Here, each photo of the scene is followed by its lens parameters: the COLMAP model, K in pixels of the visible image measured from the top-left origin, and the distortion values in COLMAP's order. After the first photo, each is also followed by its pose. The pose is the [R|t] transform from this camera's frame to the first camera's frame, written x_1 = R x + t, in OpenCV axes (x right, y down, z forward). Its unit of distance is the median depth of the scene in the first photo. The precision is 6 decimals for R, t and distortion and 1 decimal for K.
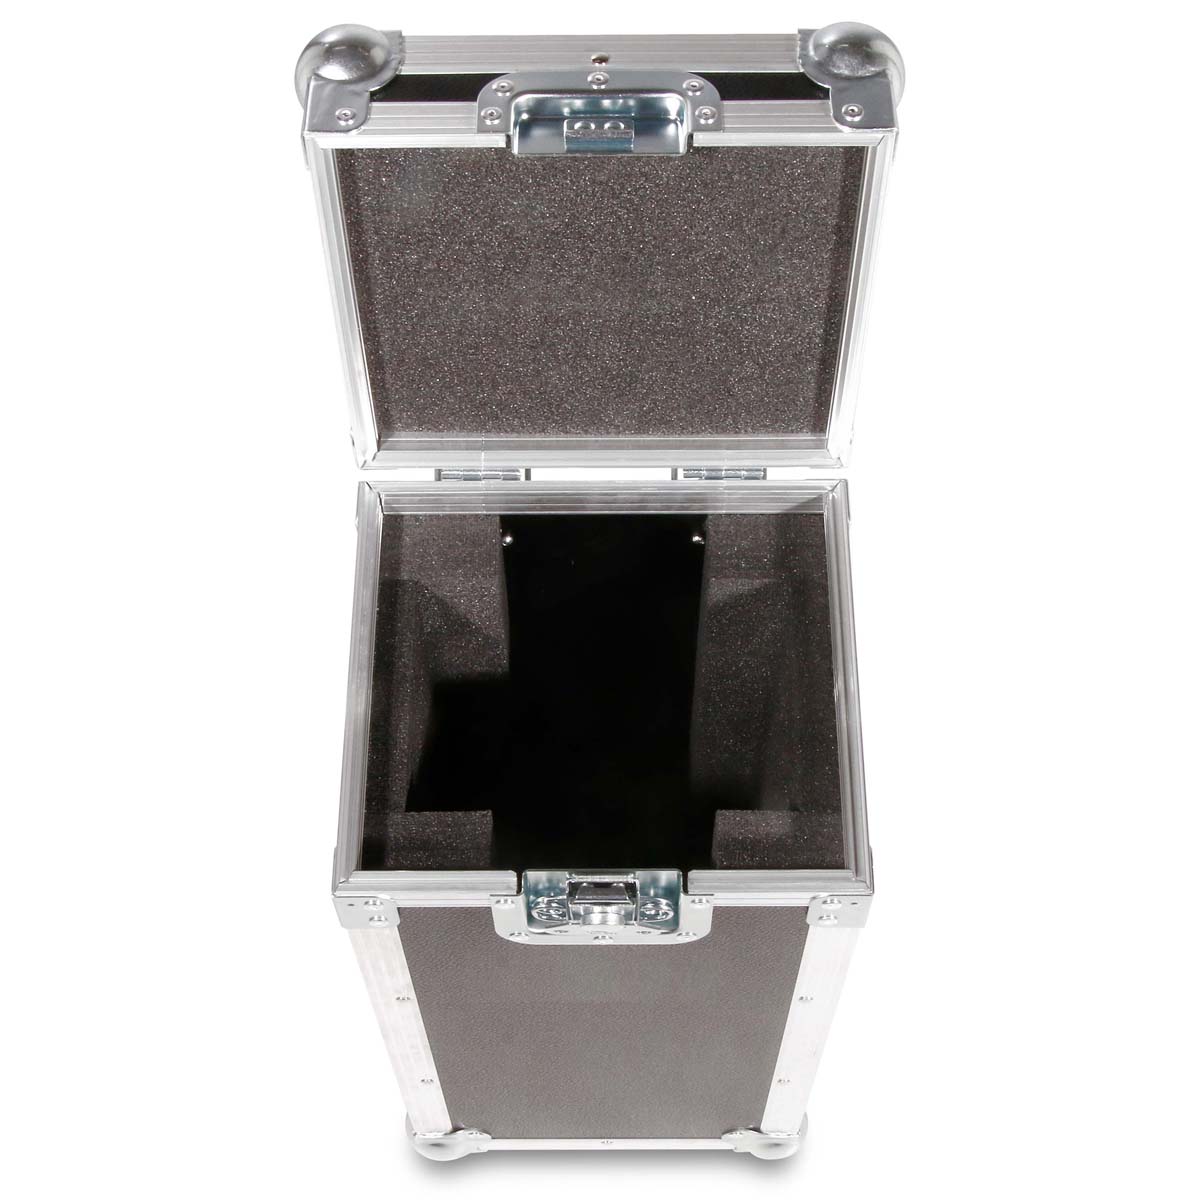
lens RADIAL K [[2037.1, 0, 599.6], [0, 2037.1, 697.5], [0, 0, 1]] dist [-0.036501, -0.040769]
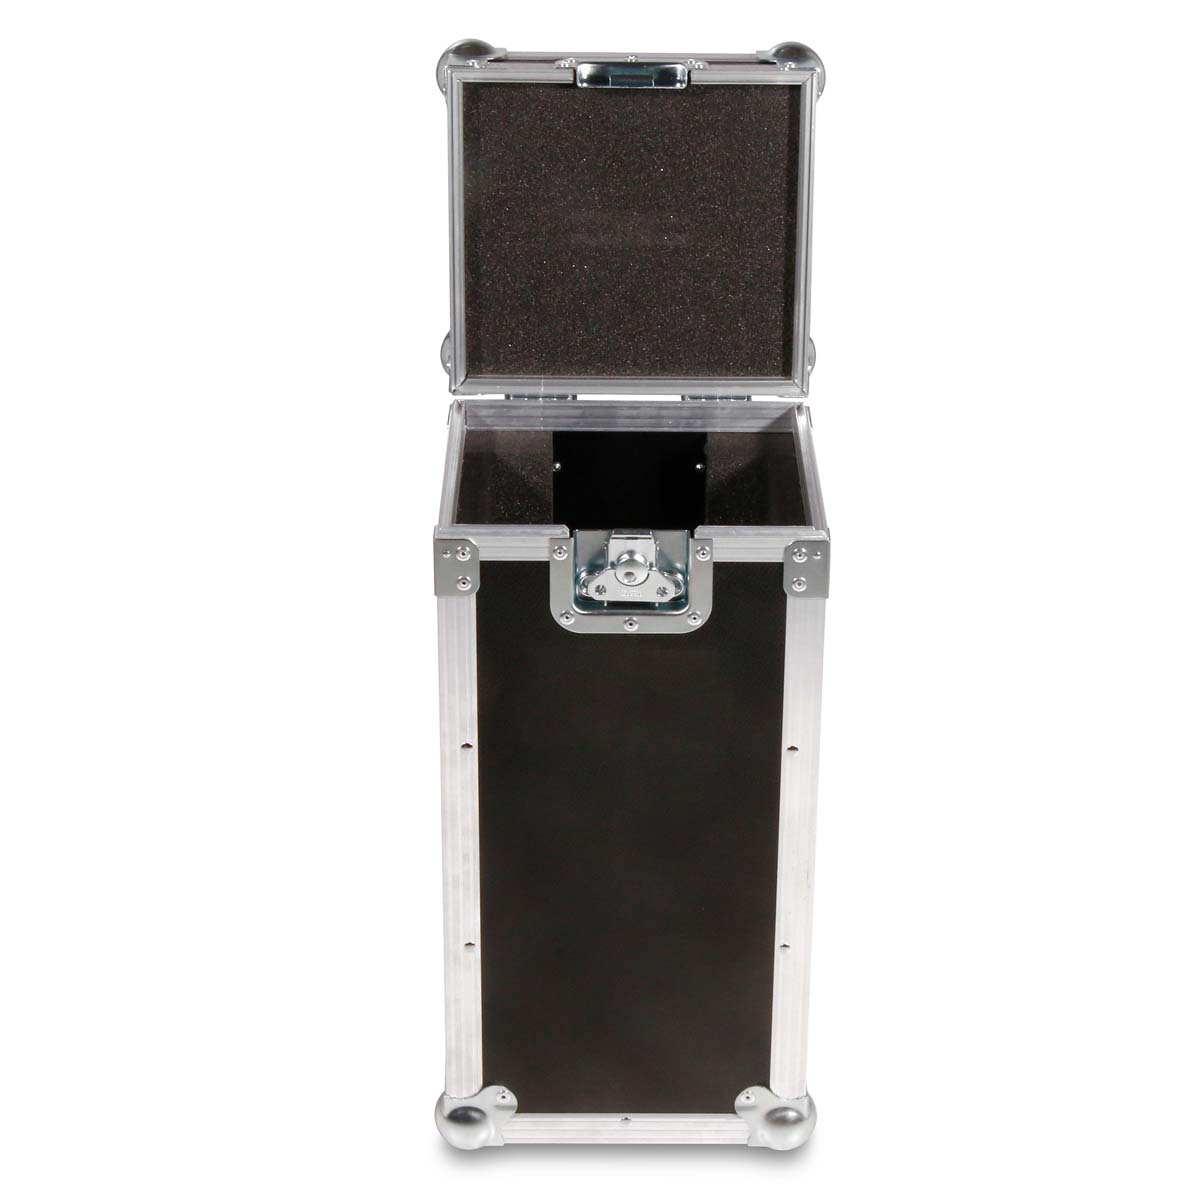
lens RADIAL K [[3065.8, 0, 599.7], [0, 3065.8, 677.0], [0, 0, 1]] dist [0.046114, 0.491999]
pose [[0.999932, 0.010925, 0.004111, -0.024989], [-0.006323, 0.802980, -0.595973, 1.264757], [-0.009812, 0.595906, 0.802994, -0.538200]]
